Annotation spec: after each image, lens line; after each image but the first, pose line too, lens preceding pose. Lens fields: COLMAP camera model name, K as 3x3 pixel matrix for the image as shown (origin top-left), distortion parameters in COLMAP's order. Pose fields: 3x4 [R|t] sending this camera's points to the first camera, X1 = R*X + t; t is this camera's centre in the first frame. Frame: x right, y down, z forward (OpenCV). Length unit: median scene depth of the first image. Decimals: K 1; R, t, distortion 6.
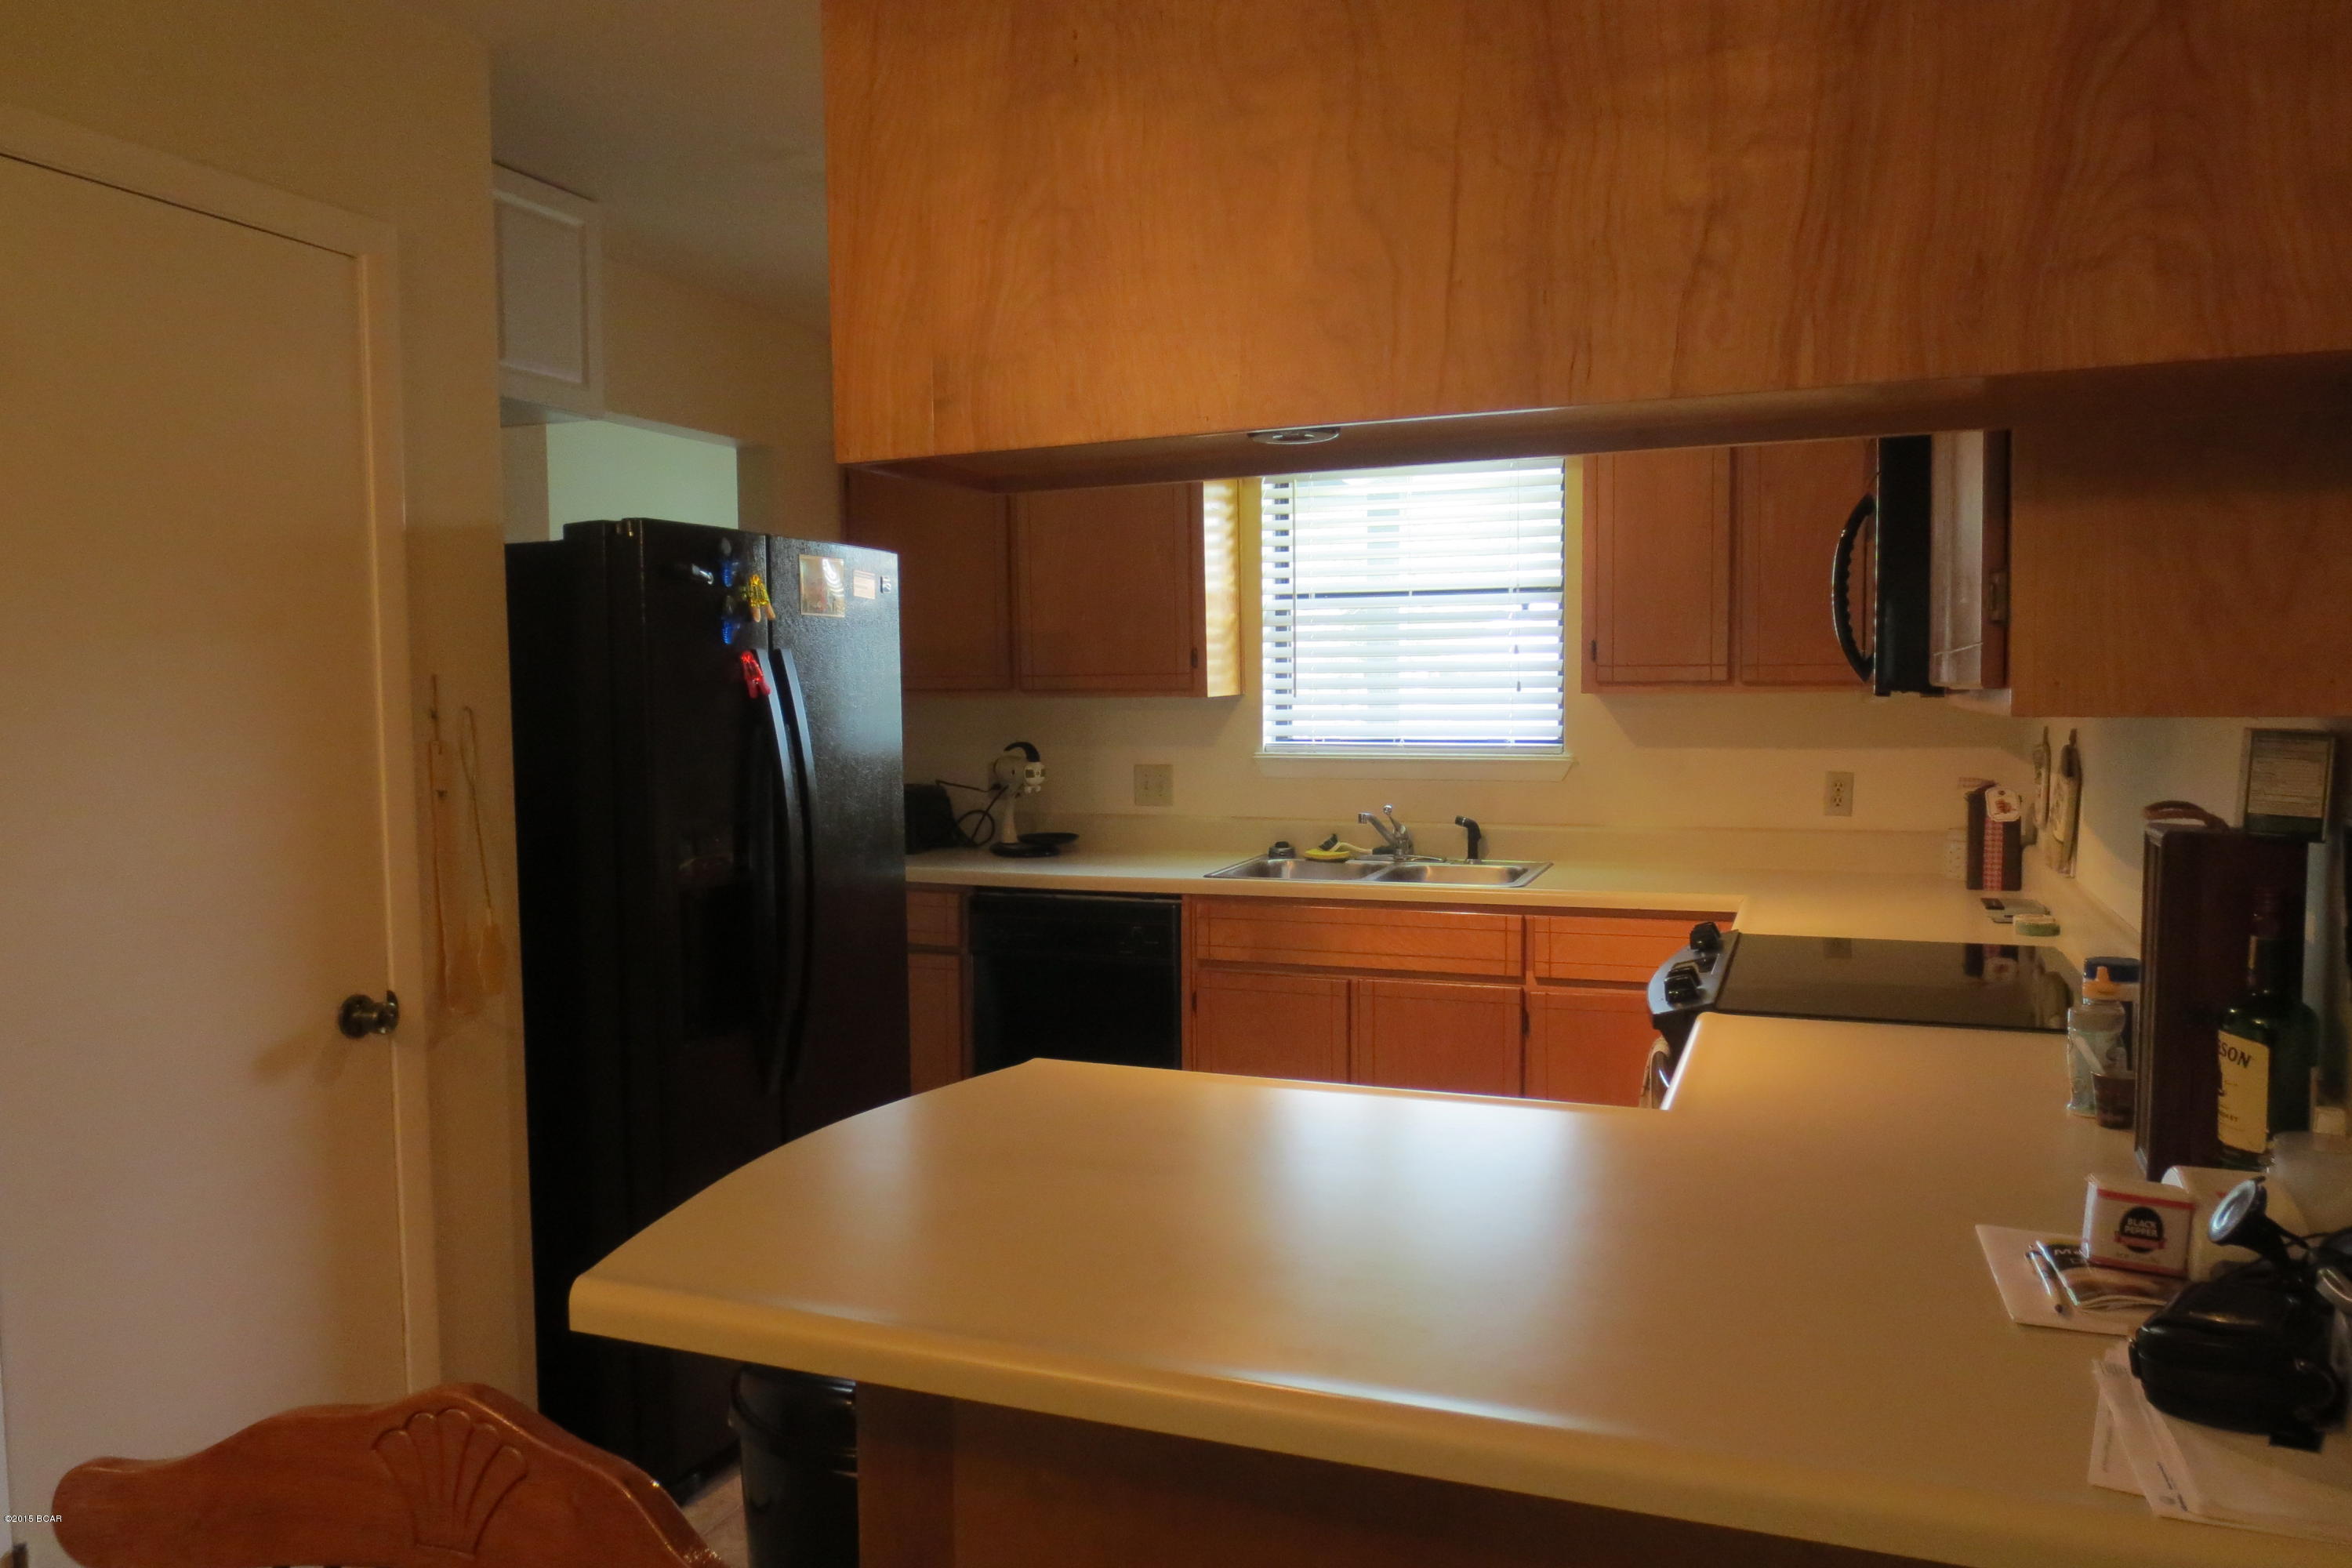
lens RADIAL K [[1659.8, 0, 1169.0], [0, 1659.8, 776.4], [0, 0, 1]] dist [-0.022204, 0.000513]
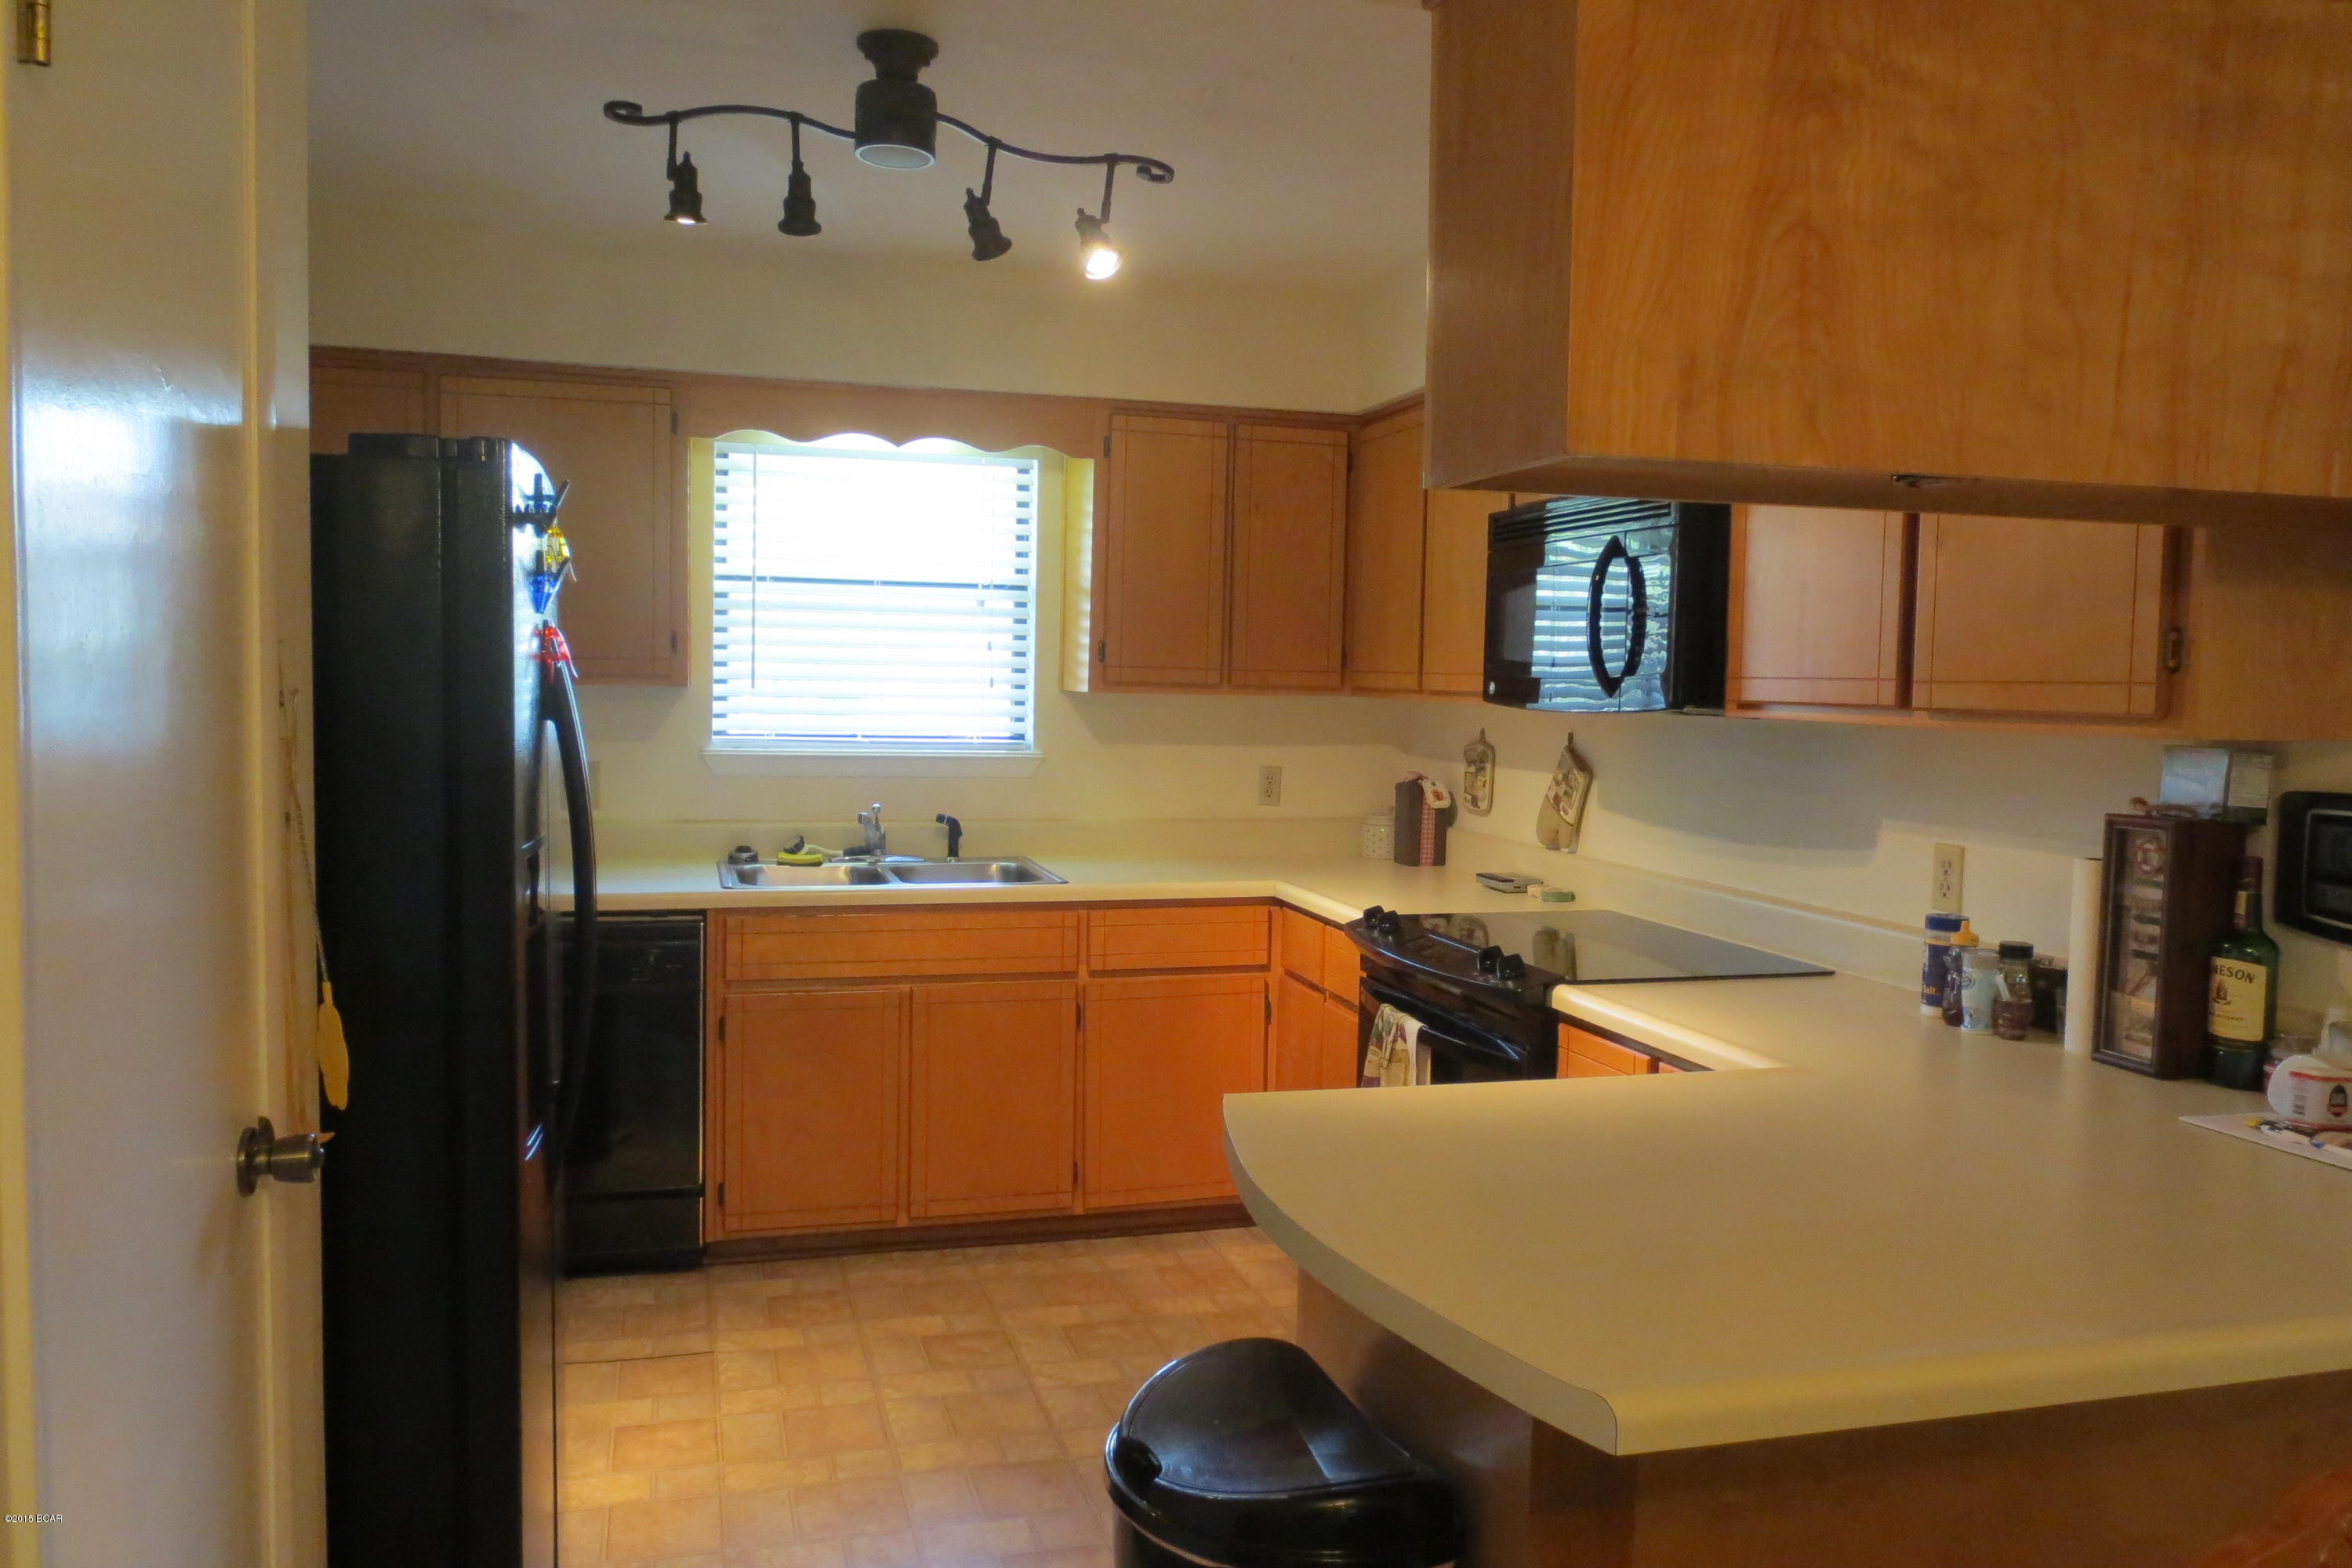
lens RADIAL K [[1659.8, 0, 1169.0], [0, 1659.8, 776.4], [0, 0, 1]] dist [-0.022204, 0.000513]
pose [[0.799555, -0.011530, 0.600482, -0.326355], [0.006151, 0.999920, 0.011009, -0.008665], [-0.600561, -0.005109, 0.799563, 0.142423]]
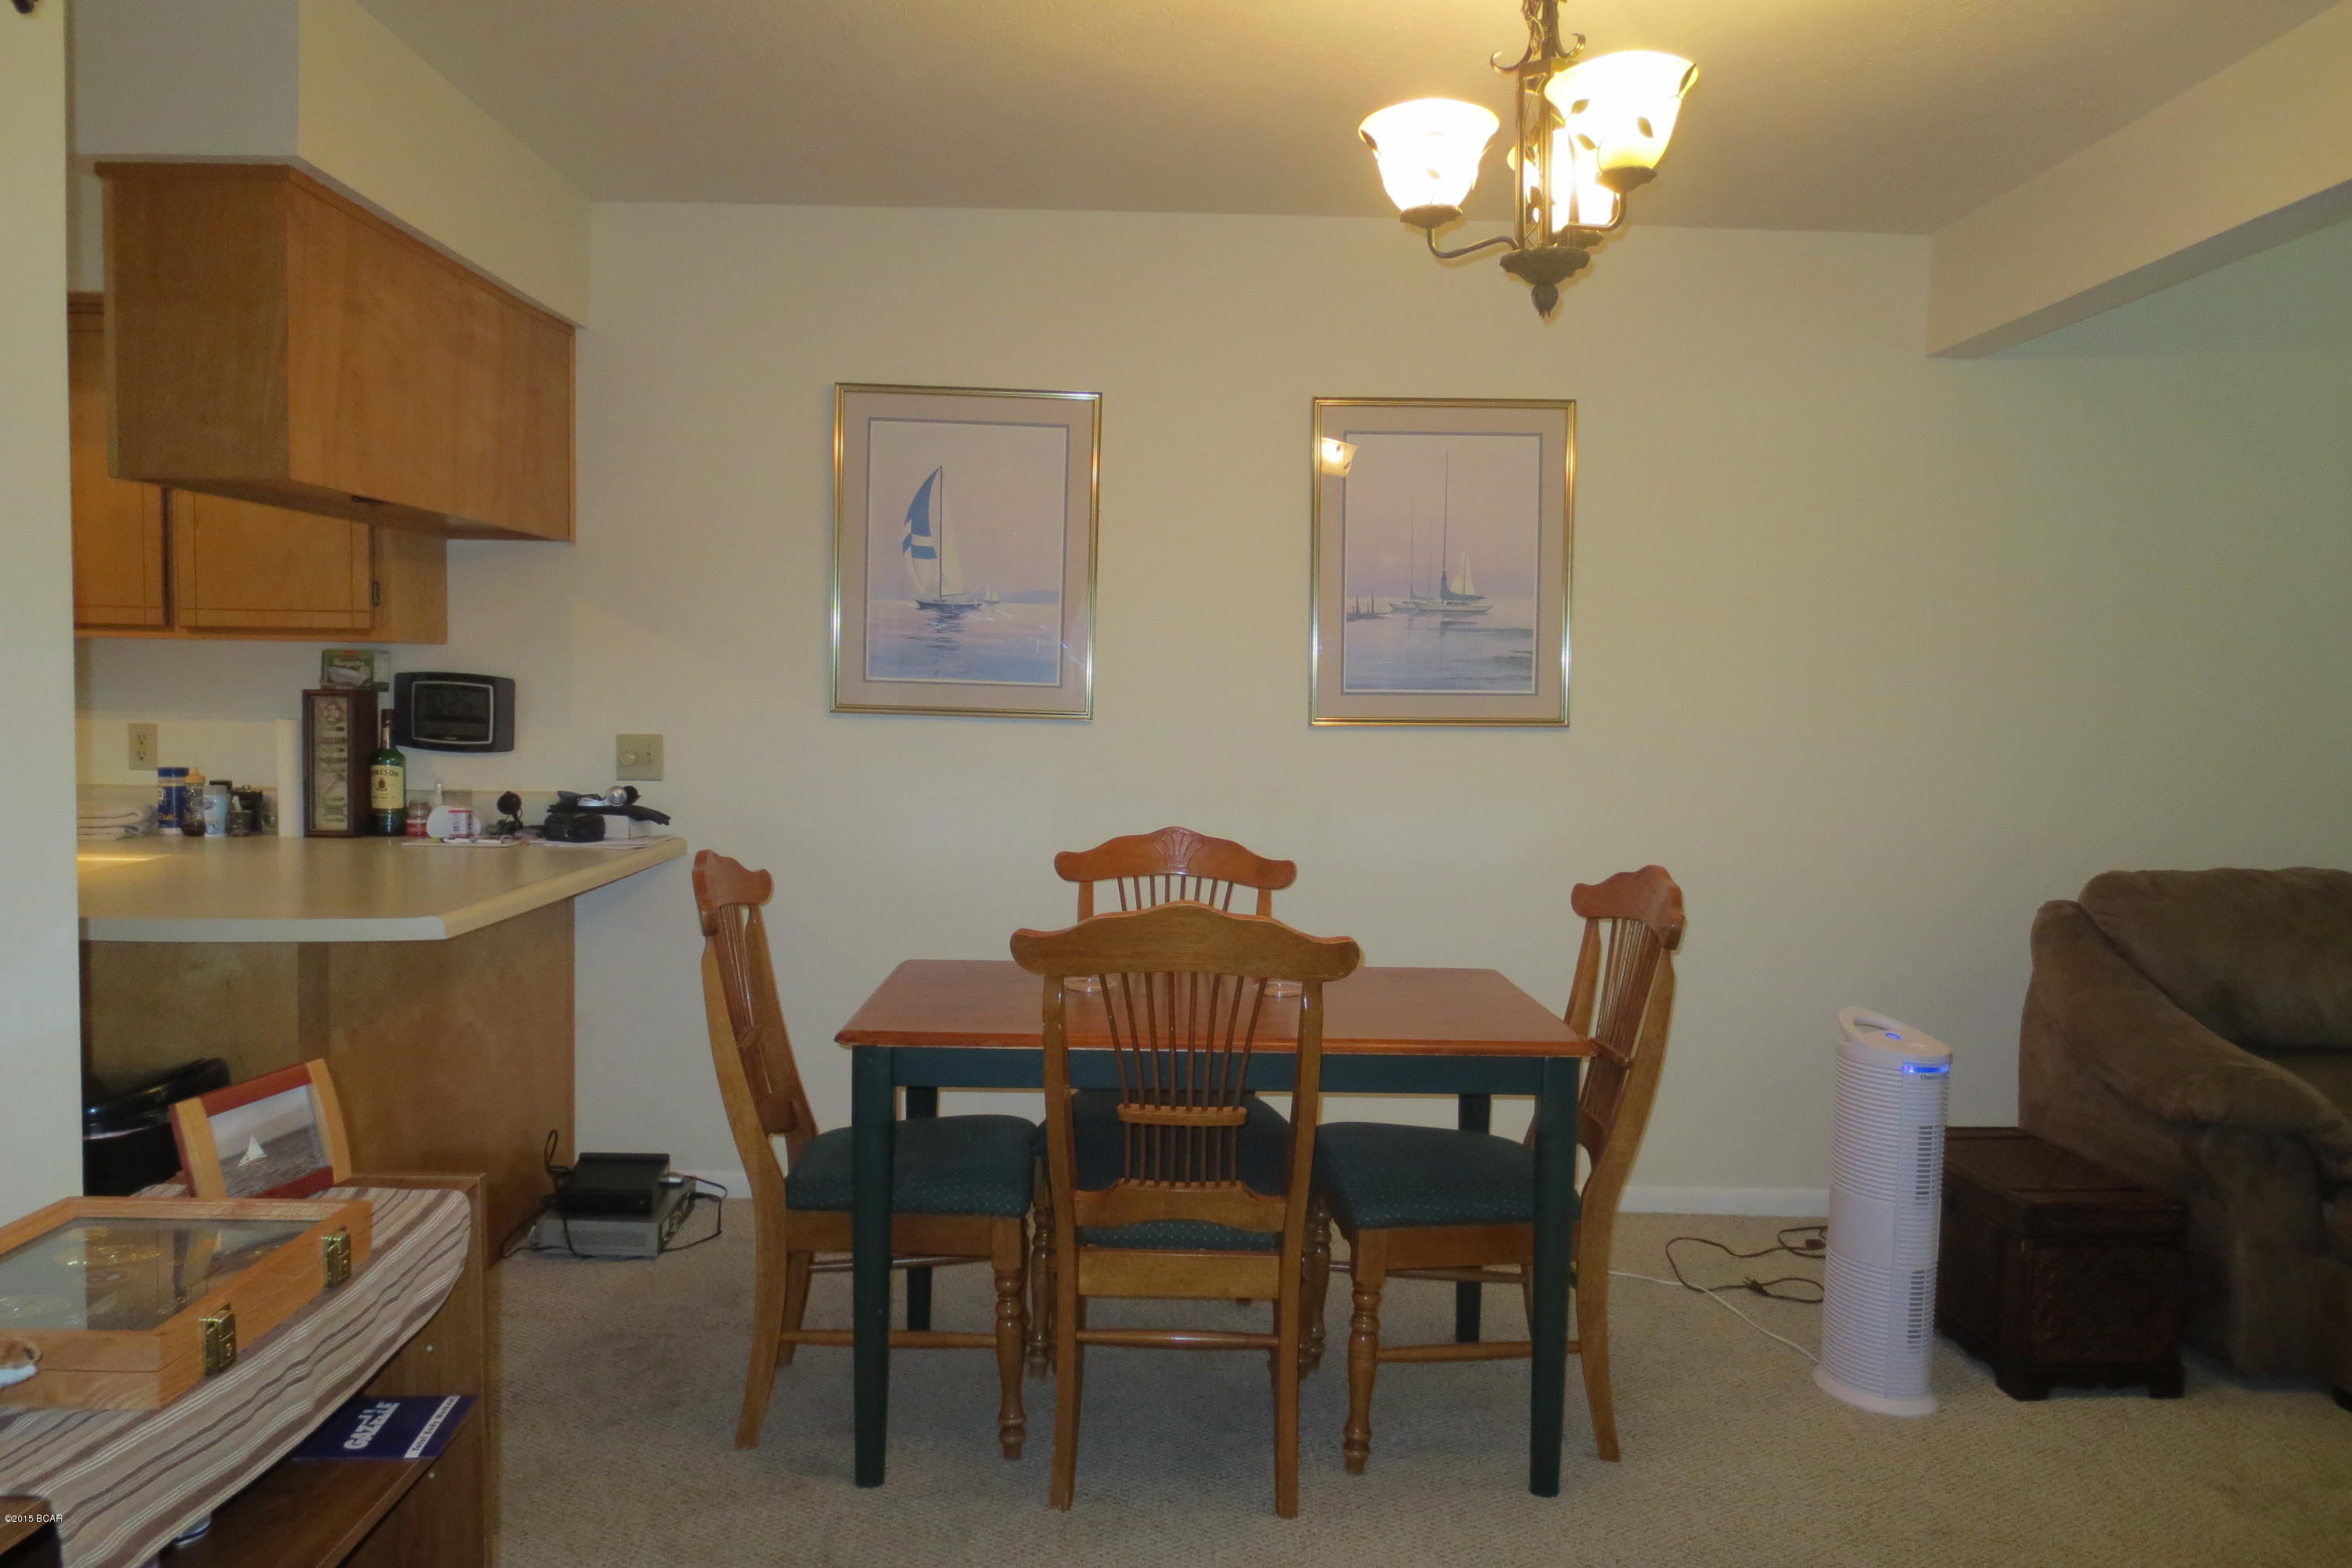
lens RADIAL K [[1659.8, 0, 1169.0], [0, 1659.8, 776.4], [0, 0, 1]] dist [-0.022204, 0.000513]
pose [[-0.376307, -0.054735, 0.924877, -0.766492], [0.036462, 0.996605, 0.073815, 0.008879], [-0.925777, 0.061500, -0.373034, 0.285580]]
